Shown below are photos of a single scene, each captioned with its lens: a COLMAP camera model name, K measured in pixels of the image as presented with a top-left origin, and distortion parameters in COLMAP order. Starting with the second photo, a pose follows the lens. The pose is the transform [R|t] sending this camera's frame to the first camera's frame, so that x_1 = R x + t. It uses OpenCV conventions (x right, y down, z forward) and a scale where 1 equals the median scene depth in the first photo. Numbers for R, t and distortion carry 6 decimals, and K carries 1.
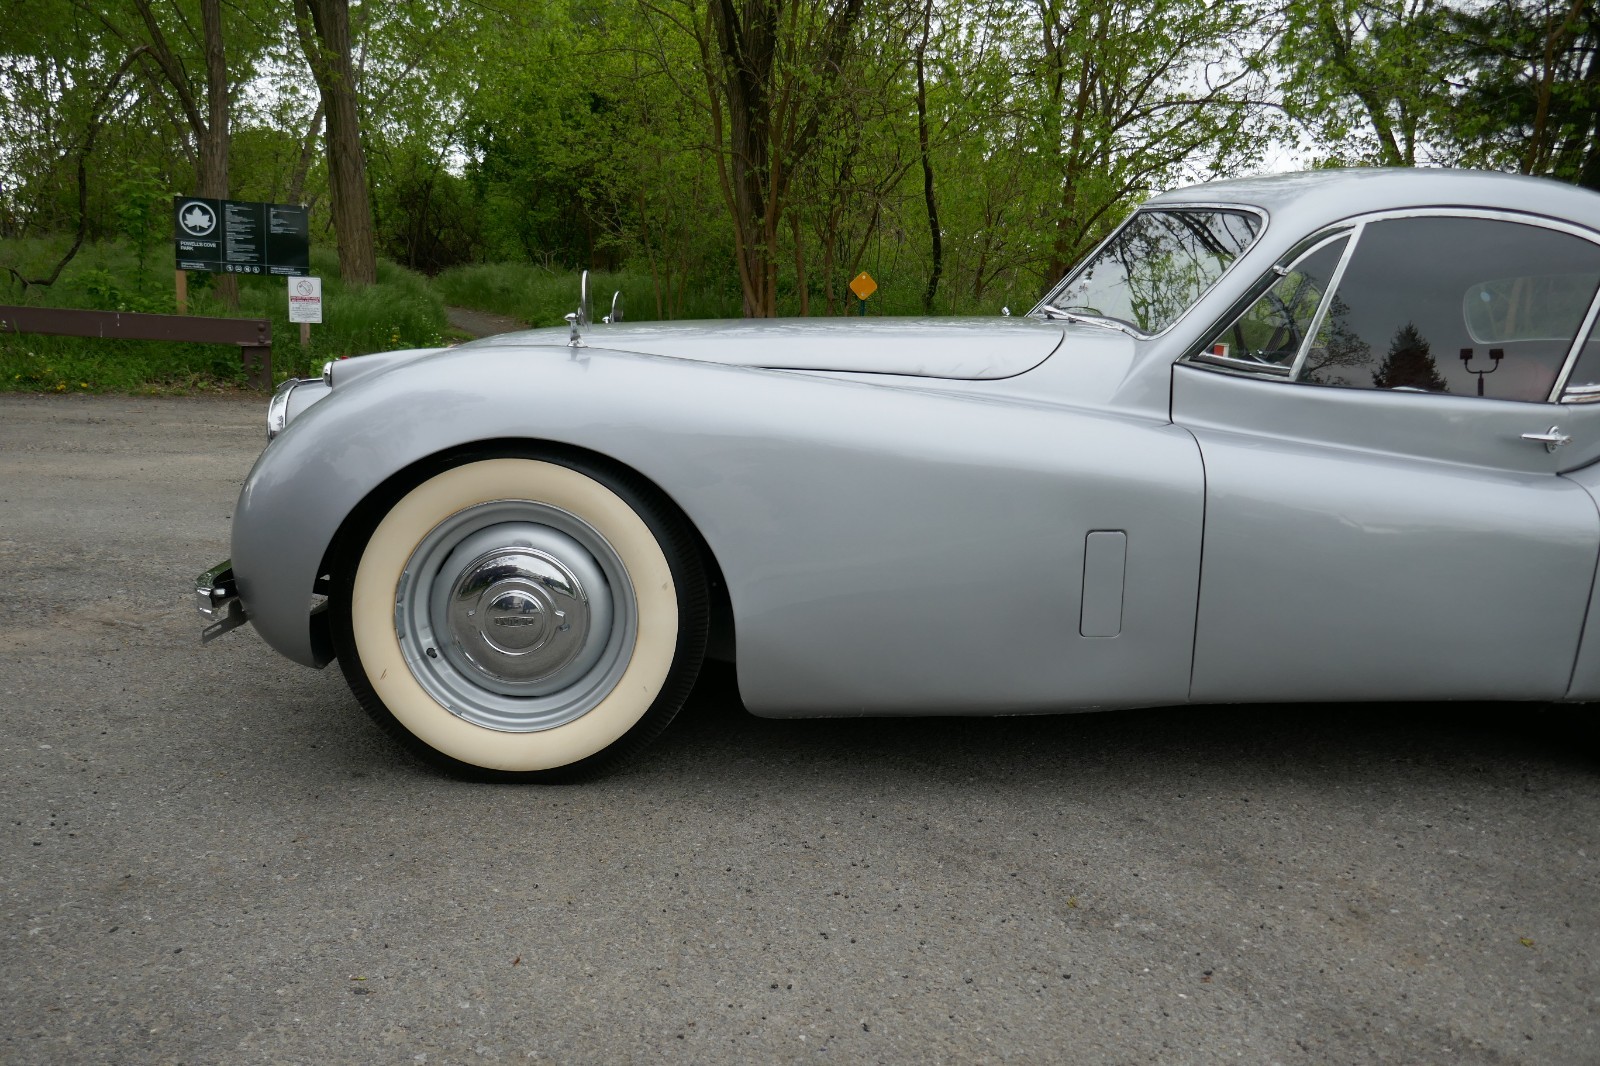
lens RADIAL K [[1157.1, 0, 796.6], [0, 1157.1, 507.3], [0, 0, 1]] dist [-0.014192, 0.003600]
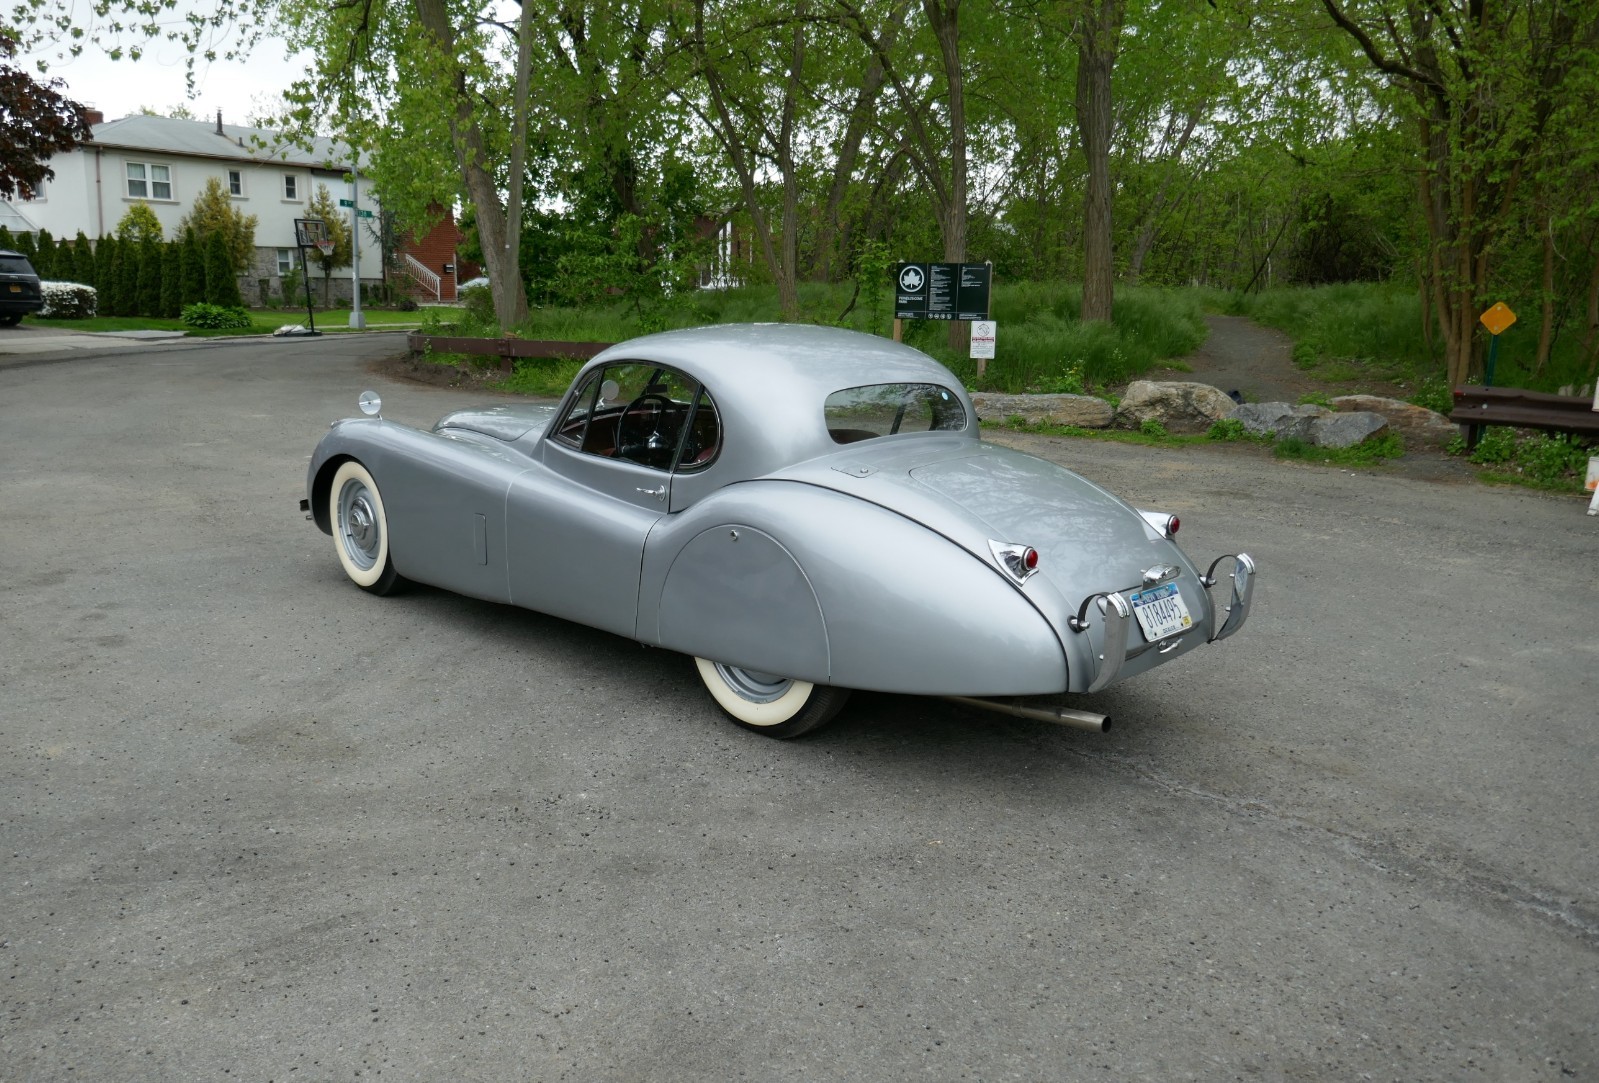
lens RADIAL K [[1243.6, 0, 749.9], [0, 1243.6, 505.4], [0, 0, 1]] dist [0.005547, -0.005547]
pose [[0.632443, 0.095810, -0.768659, 0.467386], [-0.108617, 0.993486, 0.034464, -0.025275], [0.766954, 0.061693, 0.638730, -0.019874]]
